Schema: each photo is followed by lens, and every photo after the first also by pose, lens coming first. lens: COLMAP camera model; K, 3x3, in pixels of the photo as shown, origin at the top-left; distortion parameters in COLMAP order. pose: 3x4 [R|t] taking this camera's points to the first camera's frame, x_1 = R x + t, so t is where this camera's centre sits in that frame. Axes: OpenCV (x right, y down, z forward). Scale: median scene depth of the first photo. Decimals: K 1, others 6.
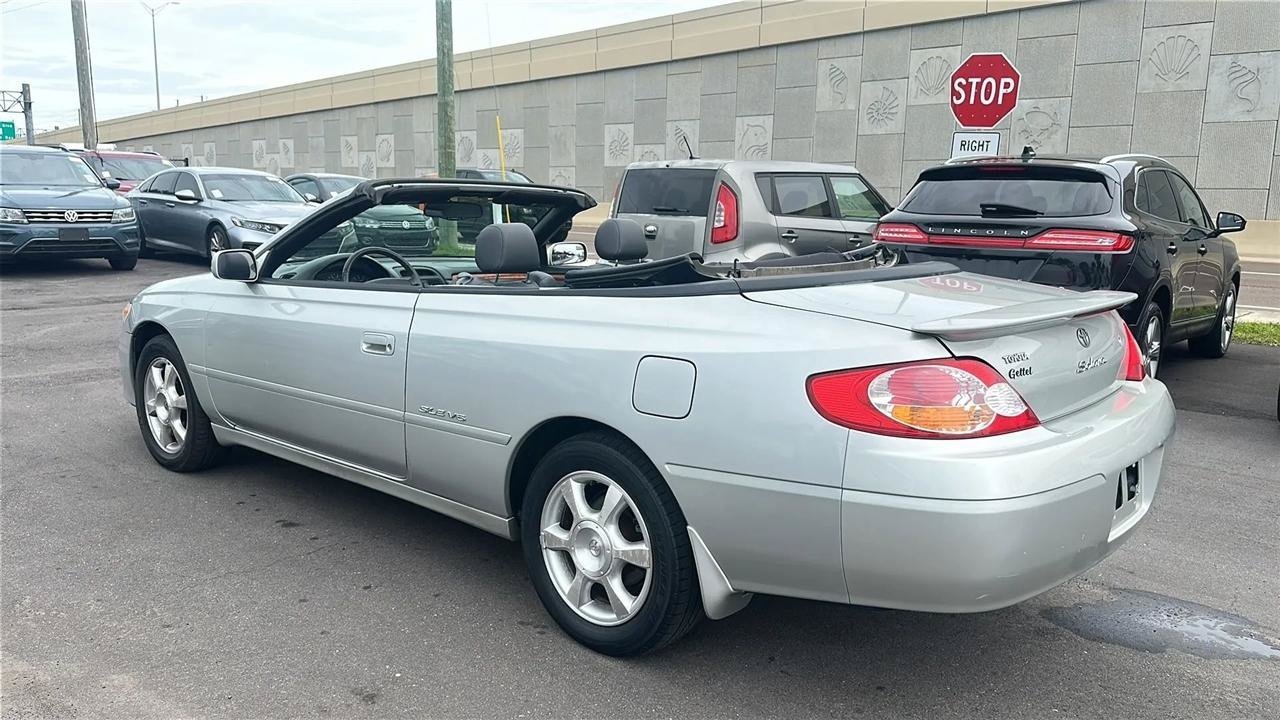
lens RADIAL K [[971.6, 0, 639.9], [0, 971.6, 374.7], [0, 0, 1]] dist [0.097852, -0.155656]
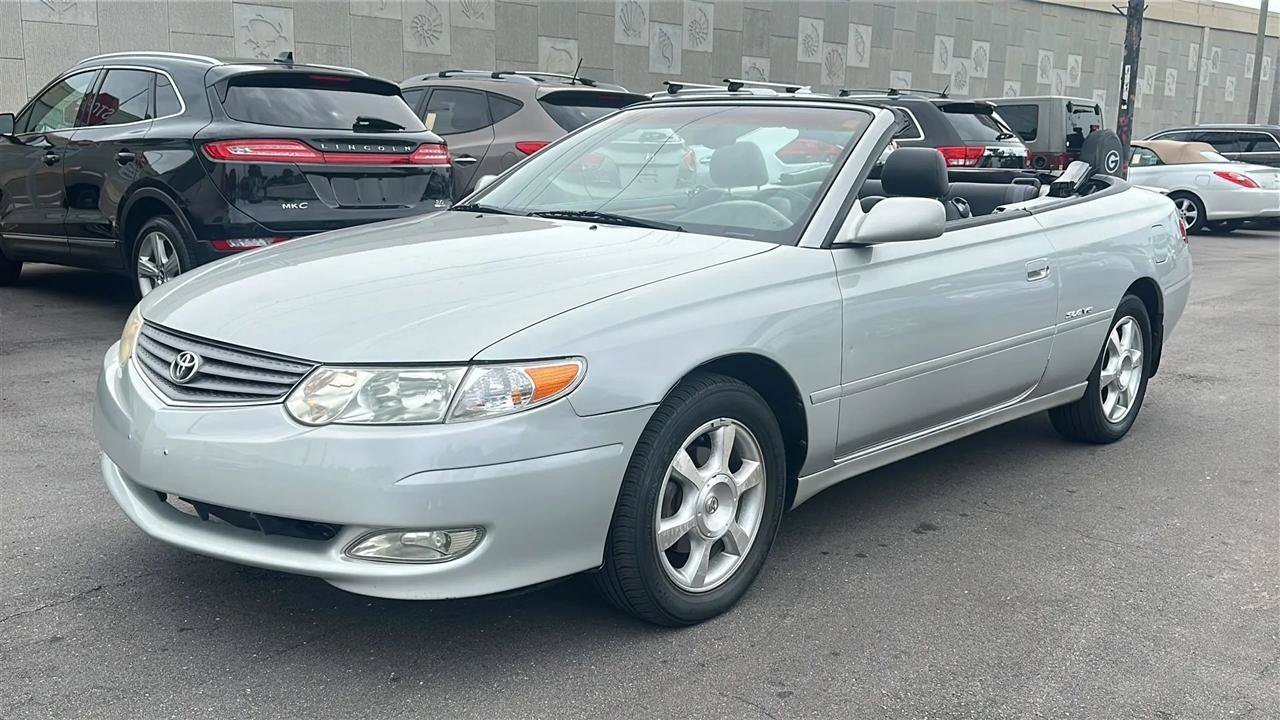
lens RADIAL K [[1170.3, 0, 638.1], [0, 1170.3, 379.5], [0, 0, 1]] dist [0.178338, -0.351397]
pose [[0.023052, -0.217555, 0.975776, -0.792722], [0.157184, 0.964685, 0.211369, -0.130277], [-0.987300, 0.148504, 0.056434, 0.710547]]
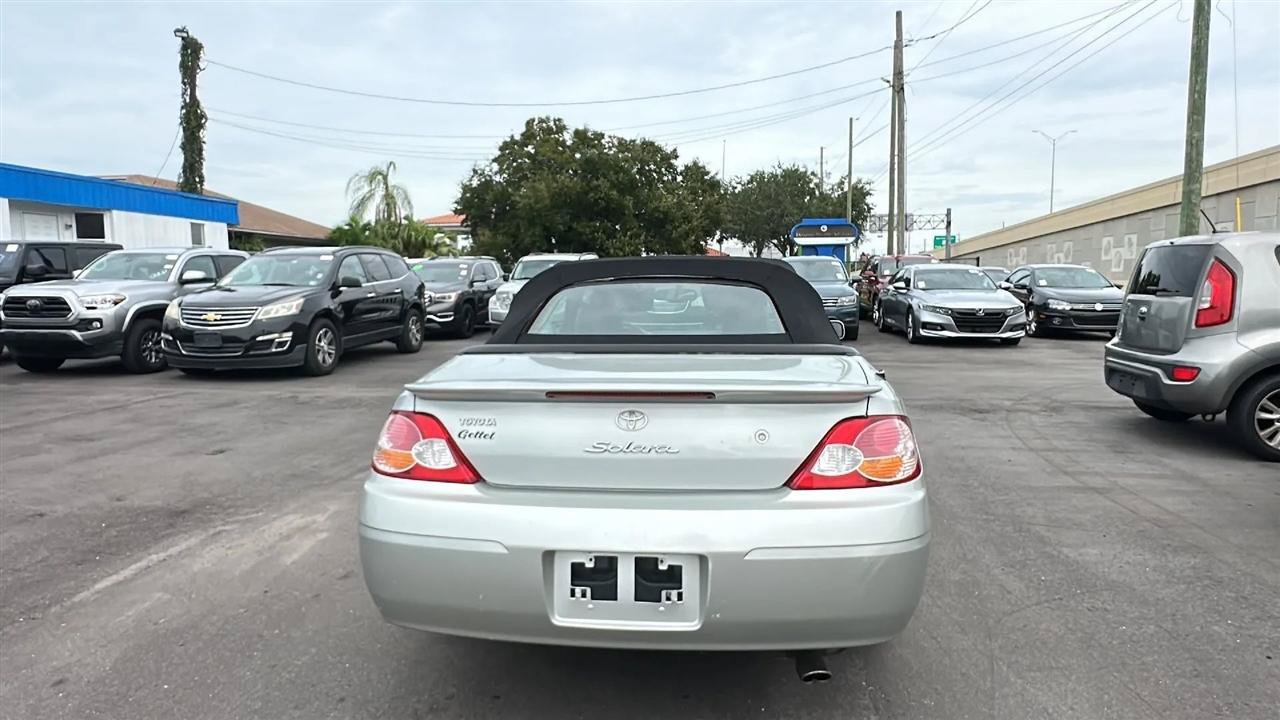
lens RADIAL K [[787.9, 0, 639.0], [0, 787.9, 355.7], [0, 0, 1]] dist [-0.006484, 0.001086]
pose [[0.582009, 0.050869, -0.811590, 0.457180], [-0.124620, 0.991832, -0.027201, -0.034197], [0.803577, 0.116971, 0.583594, 0.228642]]
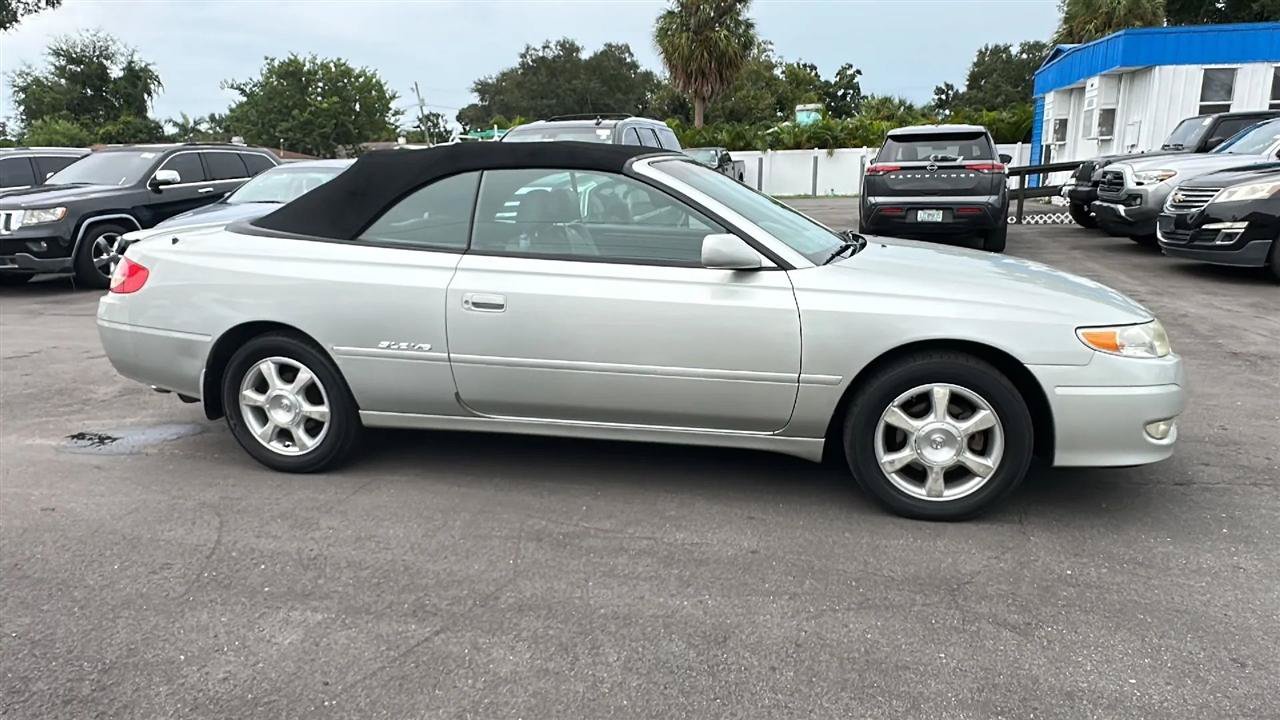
lens RADIAL K [[787.9, 0, 639.0], [0, 787.9, 355.7], [0, 0, 1]] dist [-0.006484, 0.001086]
pose [[-0.873731, 0.103810, -0.475202, 0.198364], [-0.089537, 0.925940, 0.366904, -0.207579], [0.478097, 0.363123, -0.799728, 1.179695]]
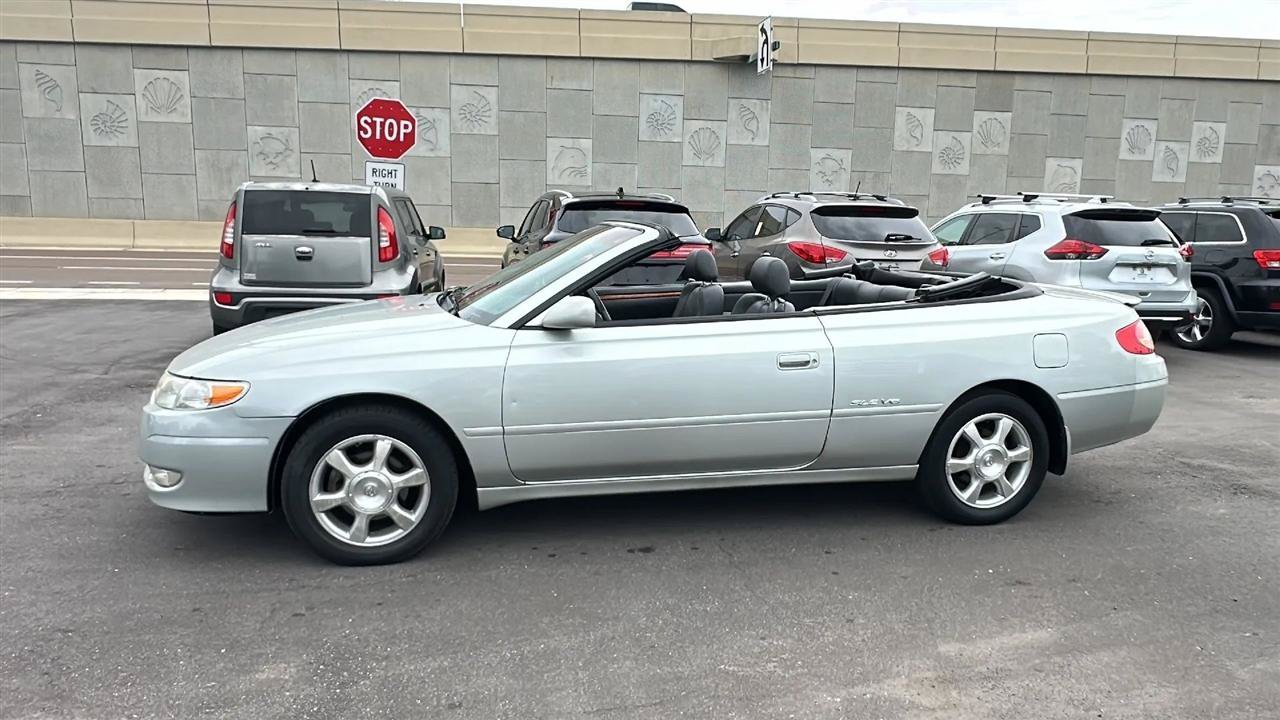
lens RADIAL K [[824.4, 0, 638.4], [0, 824.4, 360.1], [0, 0, 1]] dist [-0.004542, 0.000897]
pose [[0.593711, -0.140165, 0.792377, -0.632655], [0.133869, 0.988195, 0.074499, -0.071700], [-0.793465, 0.061844, 0.605466, 0.277285]]
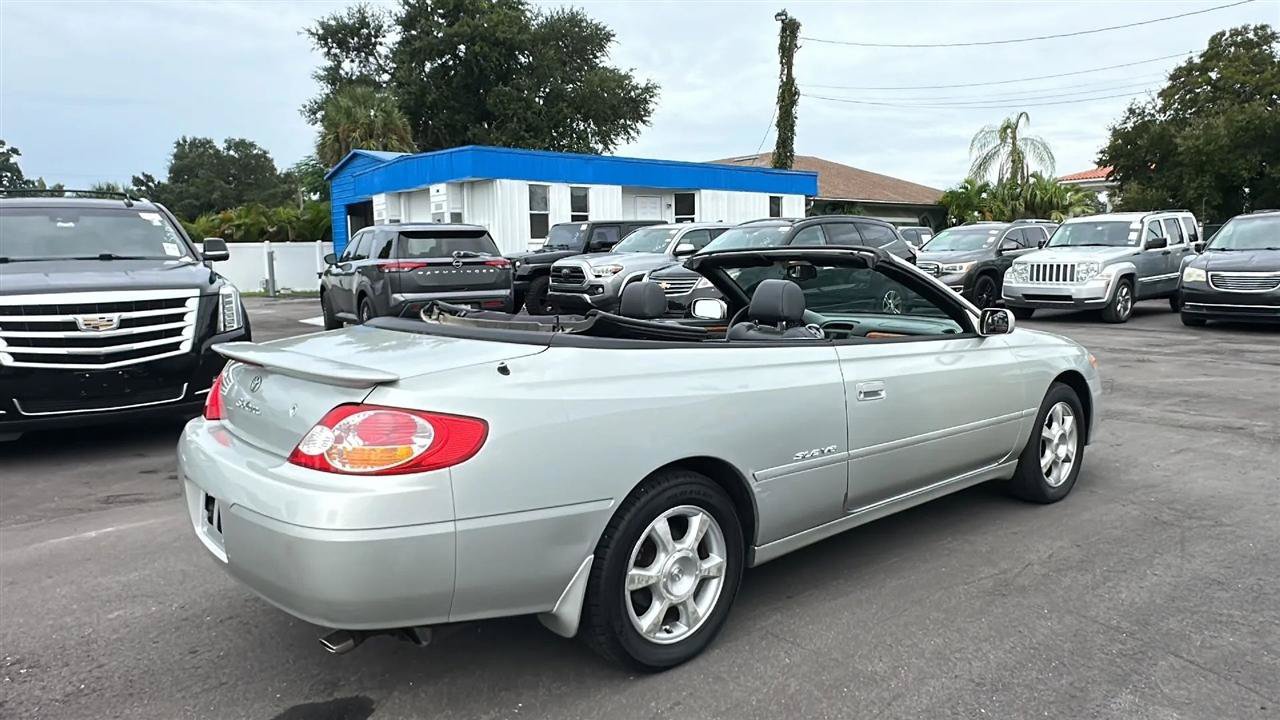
lens RADIAL K [[848.6, 0, 639.0], [0, 848.6, 357.9], [0, 0, 1]] dist [-0.004814, 0.000675]
pose [[-0.146528, 0.098643, -0.984276, 0.572684], [-0.162702, 0.979061, 0.122342, -0.110229], [0.975734, 0.178070, -0.127410, 0.656694]]
